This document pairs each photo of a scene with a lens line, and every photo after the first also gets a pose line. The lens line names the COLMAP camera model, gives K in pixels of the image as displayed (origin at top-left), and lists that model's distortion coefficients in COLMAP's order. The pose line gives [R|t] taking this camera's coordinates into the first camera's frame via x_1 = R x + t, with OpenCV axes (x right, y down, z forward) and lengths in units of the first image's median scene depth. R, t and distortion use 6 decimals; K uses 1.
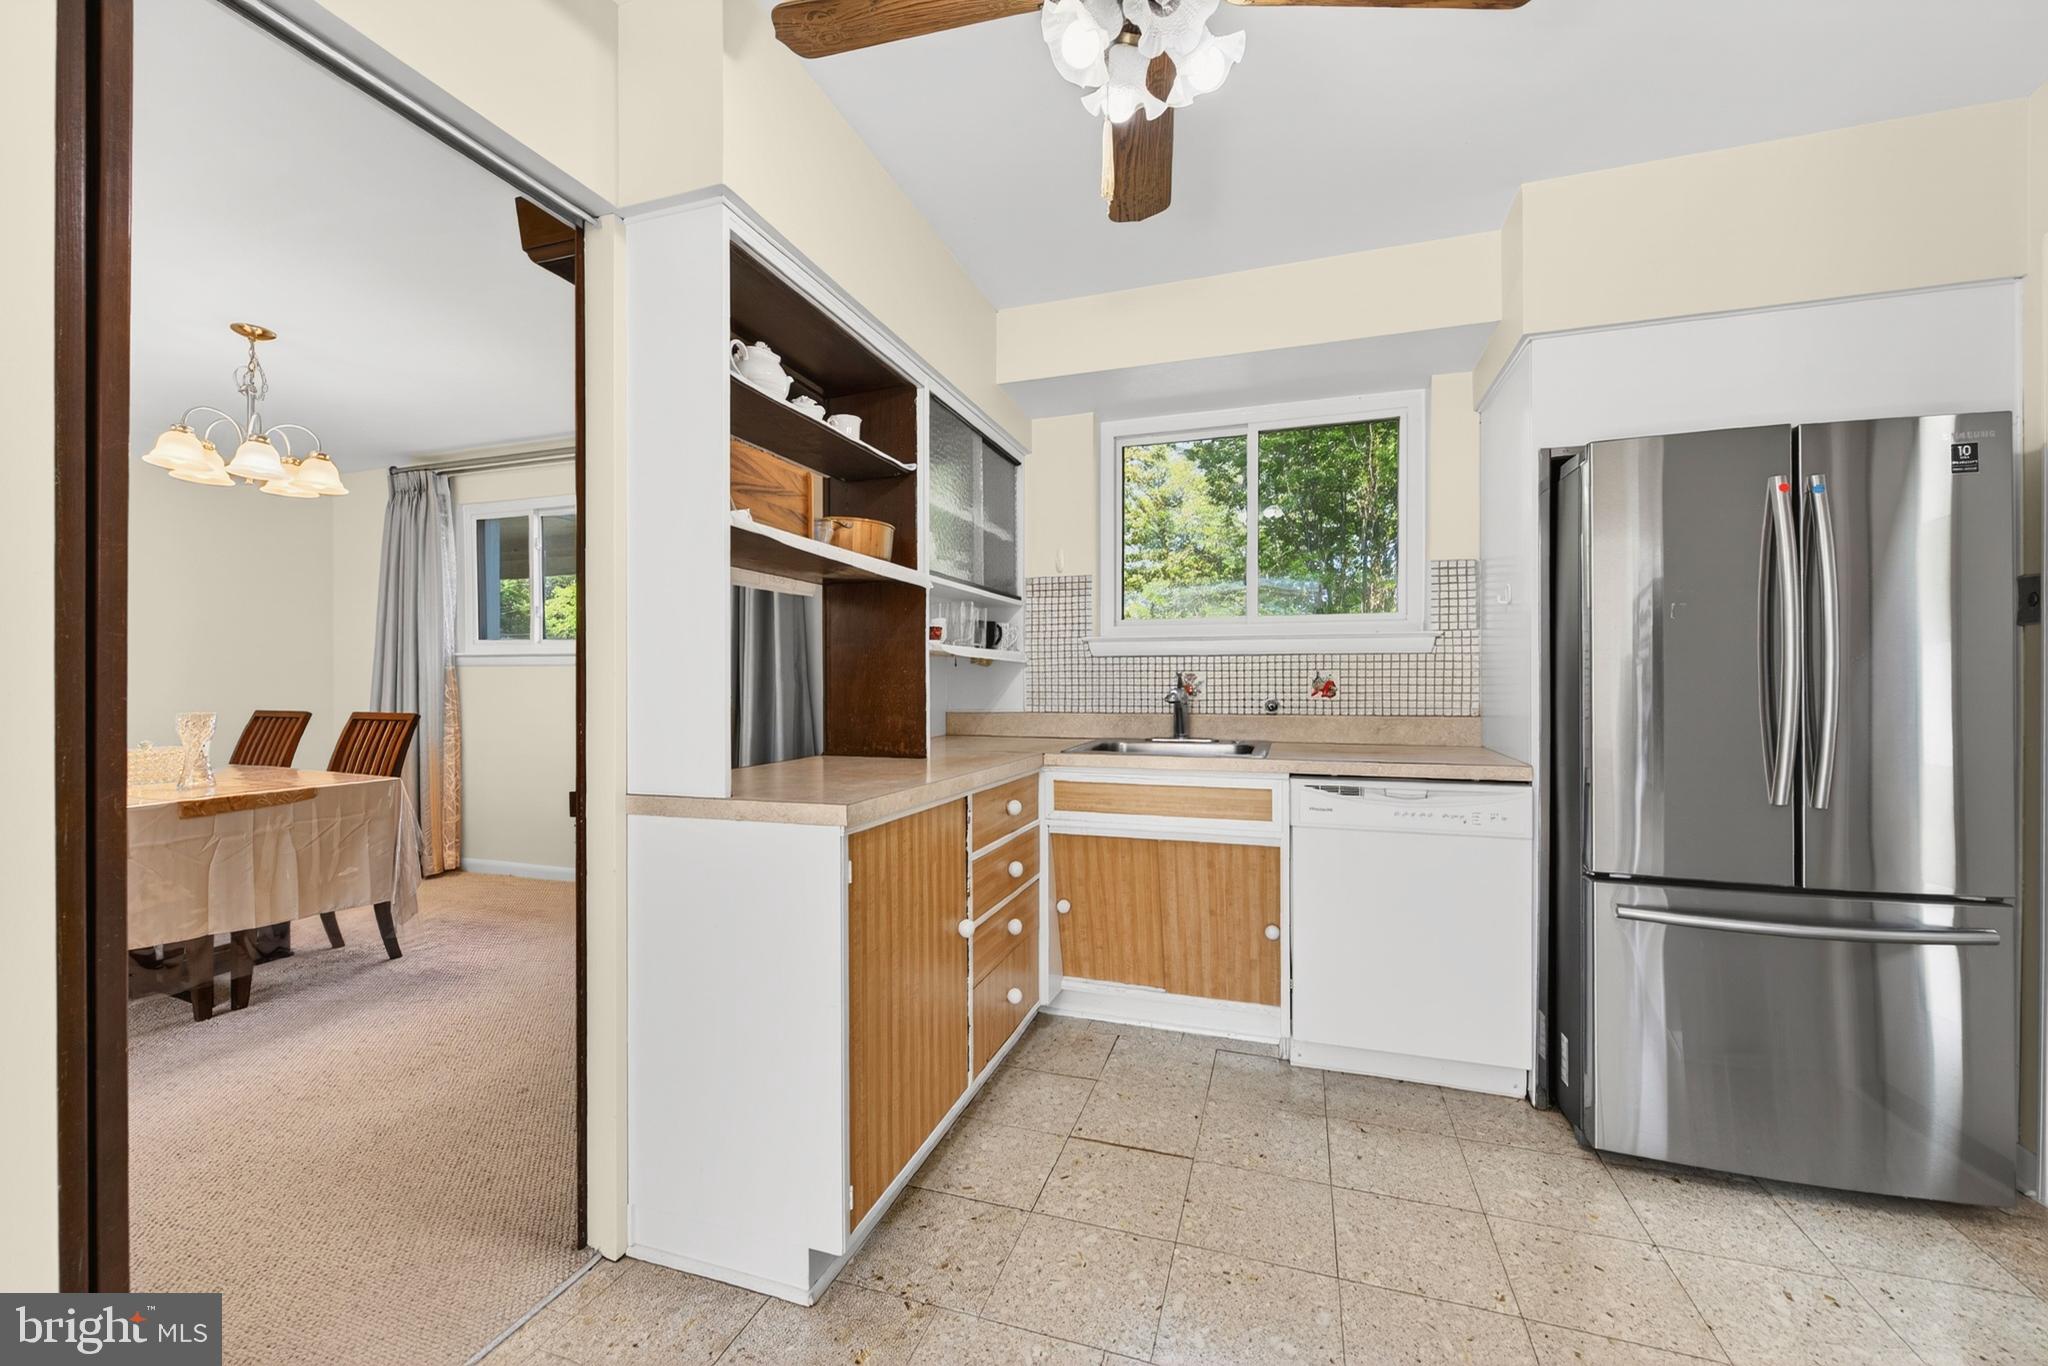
lens RADIAL K [[819.5, 0, 1024.0], [0, 819.5, 683.0], [0, 0, 1]] dist [-0.002087, -0.000535]
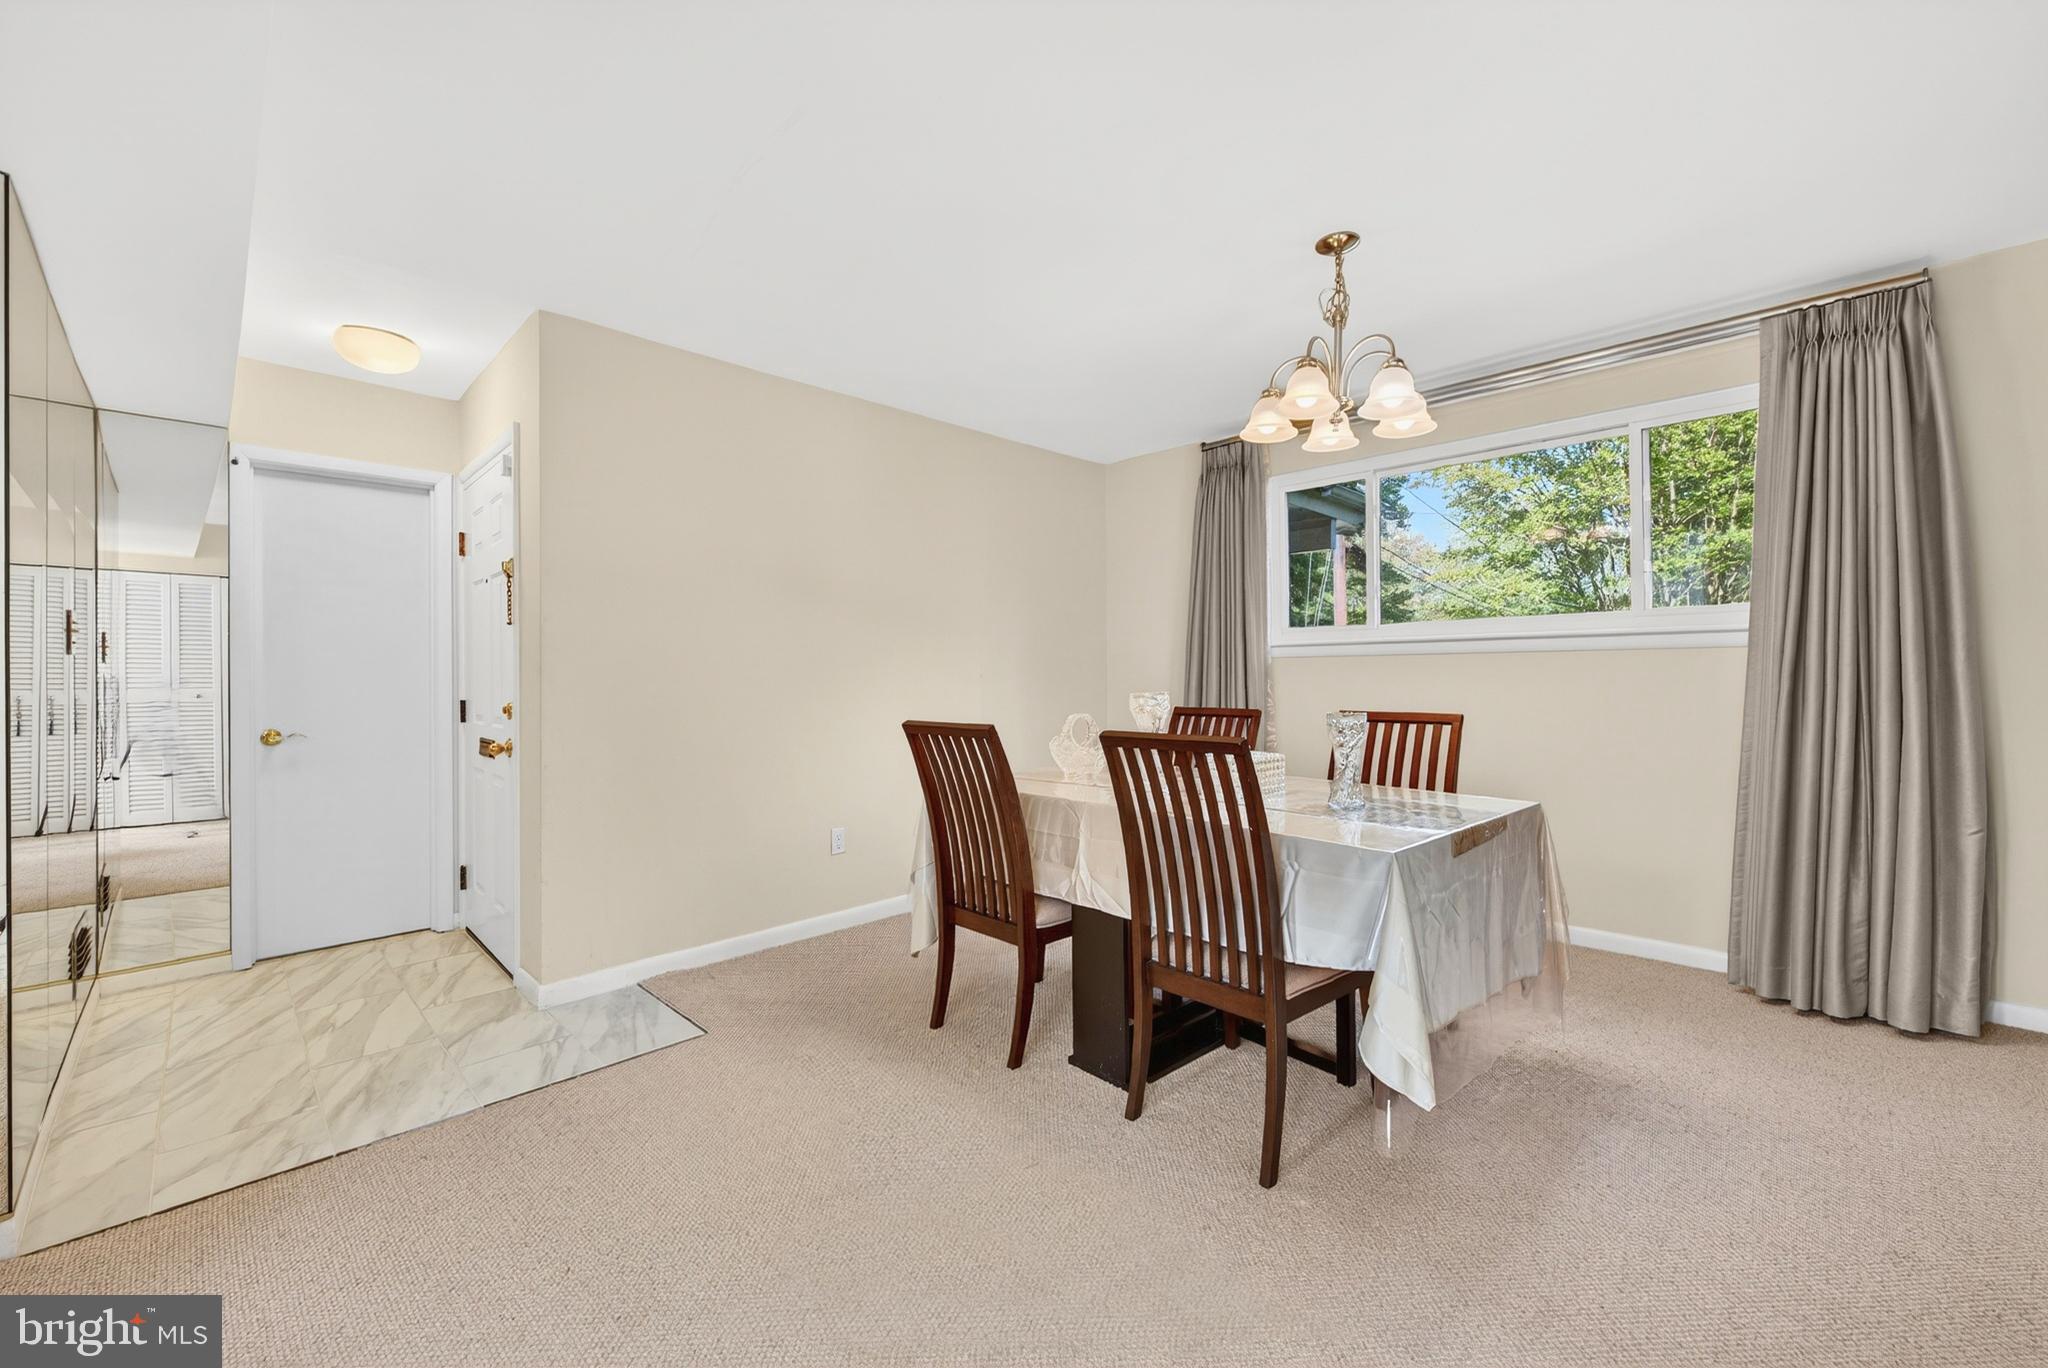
lens RADIAL K [[819.5, 0, 1024.0], [0, 819.5, 684.0], [0, 0, 1]] dist [-0.002087, -0.000535]
pose [[0.891712, -0.004860, -0.452576, -0.573972], [0.007273, 0.999967, 0.003593, 0.003311], [0.452544, -0.006495, 0.891718, 0.092921]]
